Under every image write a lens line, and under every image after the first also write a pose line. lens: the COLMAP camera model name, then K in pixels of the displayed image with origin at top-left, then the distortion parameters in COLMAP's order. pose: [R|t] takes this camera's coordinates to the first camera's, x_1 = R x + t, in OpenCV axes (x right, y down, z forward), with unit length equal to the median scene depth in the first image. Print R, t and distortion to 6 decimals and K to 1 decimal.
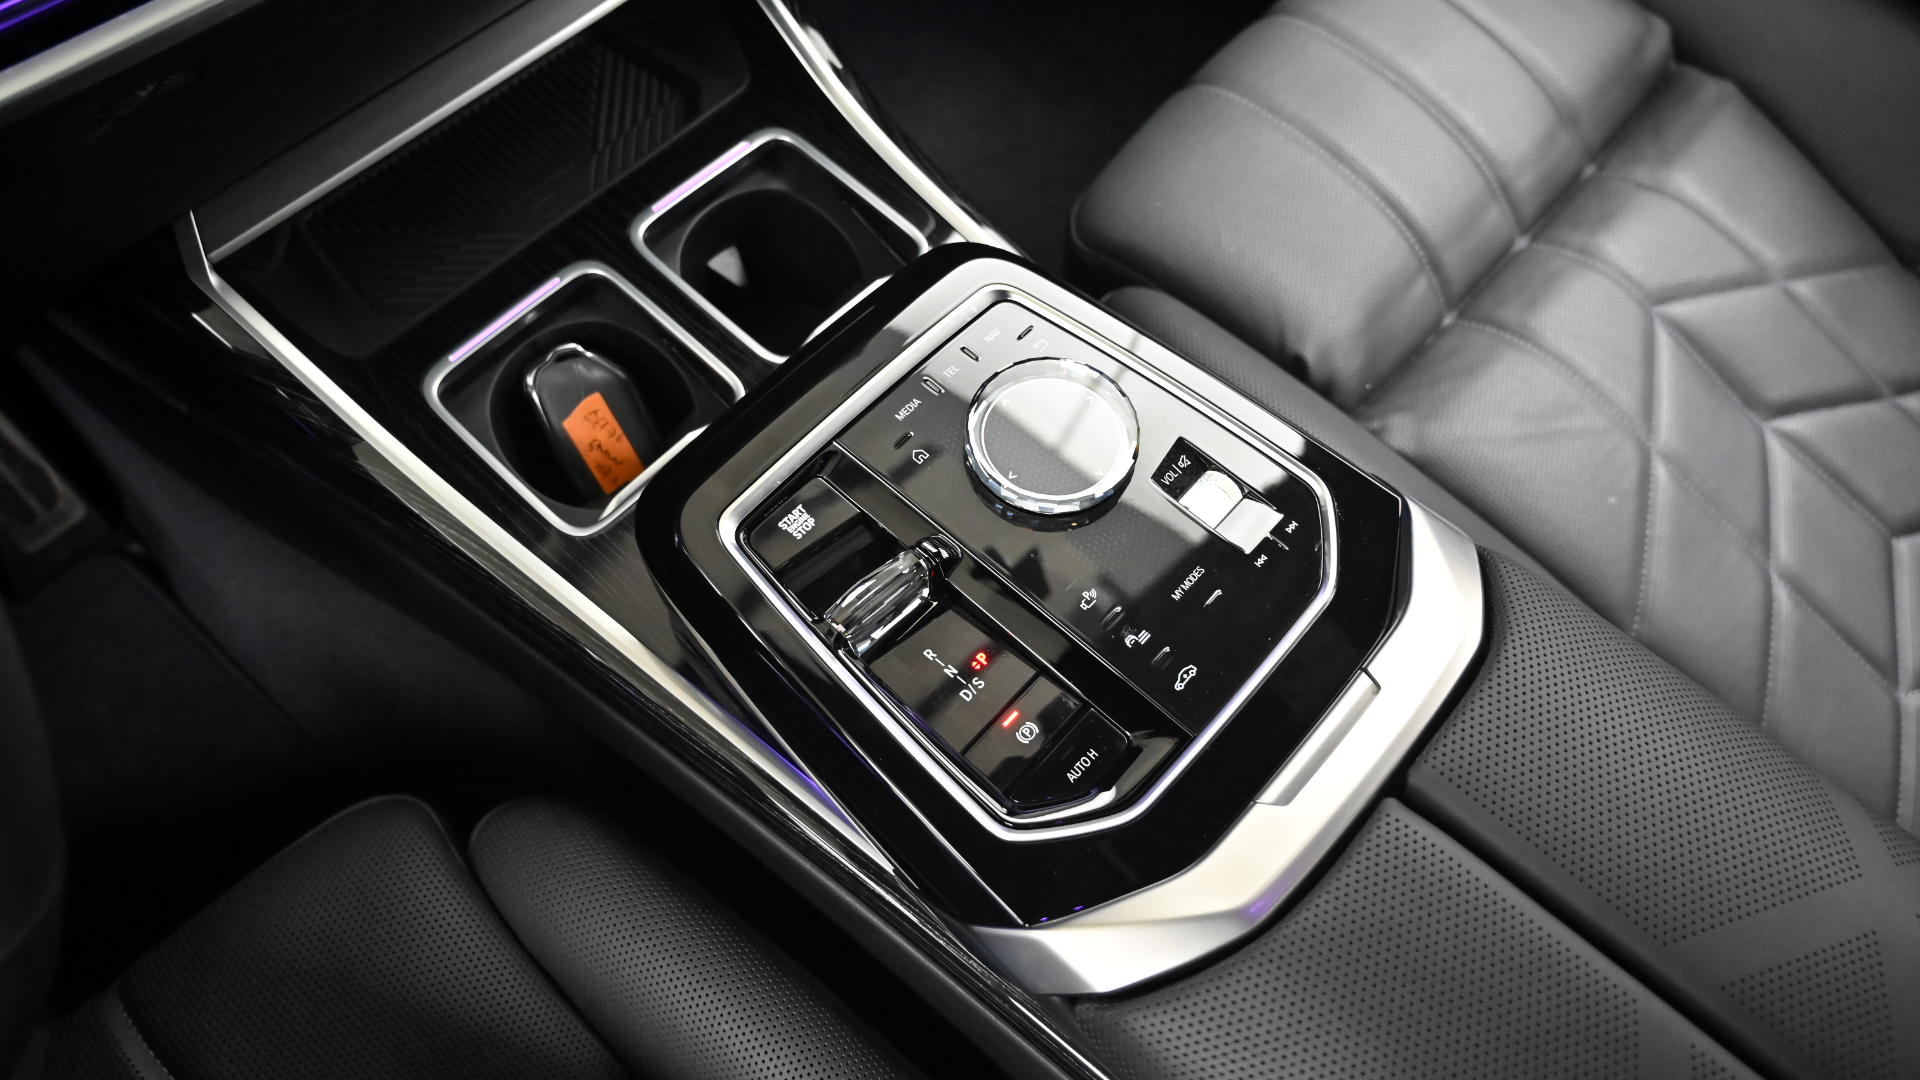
lens RADIAL K [[1267.4, 0, 960.0], [0, 1267.4, 540.0], [0, 0, 1]] dist [-0.002238, 0.001762]
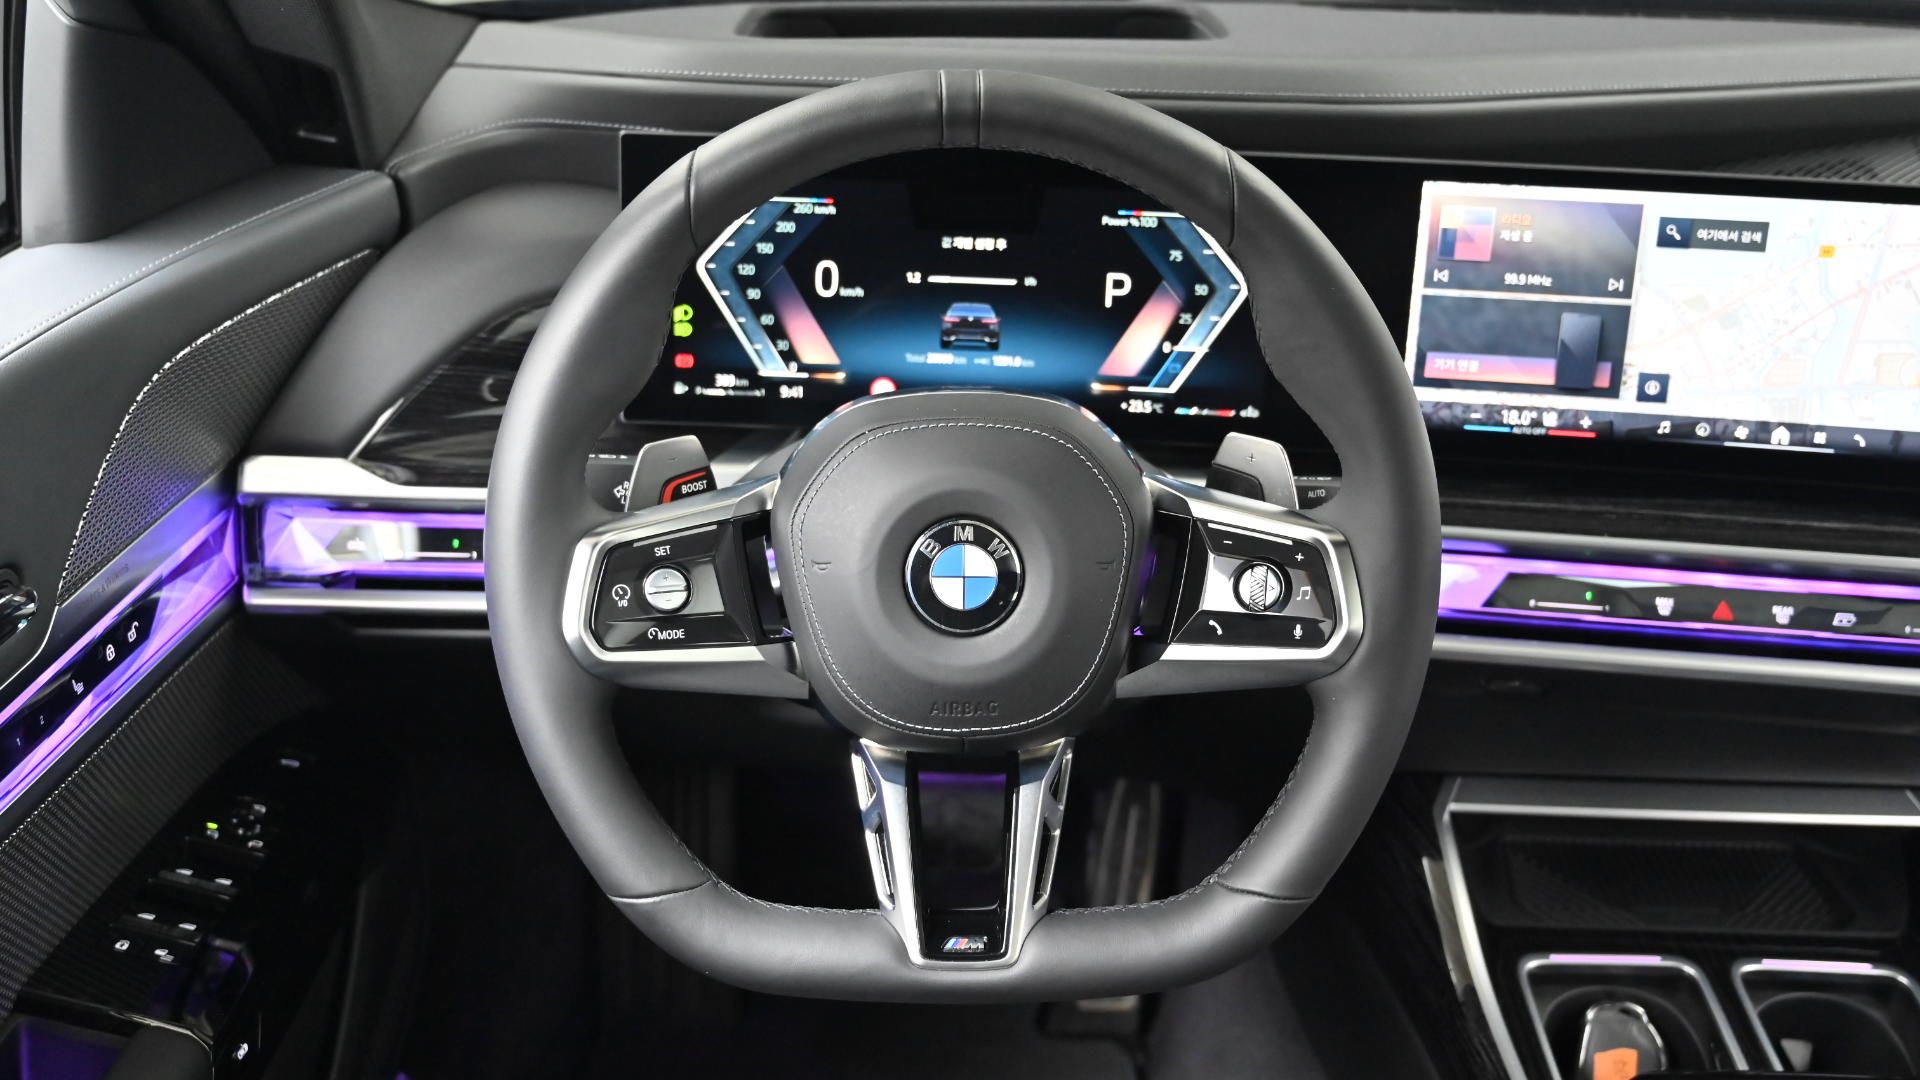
lens RADIAL K [[1903.2, 0, 960.0], [0, 1903.2, 540.0], [0, 0, 1]] dist [-0.003584, -0.007649]
pose [[0.654430, 0.326808, -0.681849, 0.315086], [-0.675199, 0.658474, -0.332443, 0.525167], [0.340335, 0.677944, 0.651586, -0.609512]]
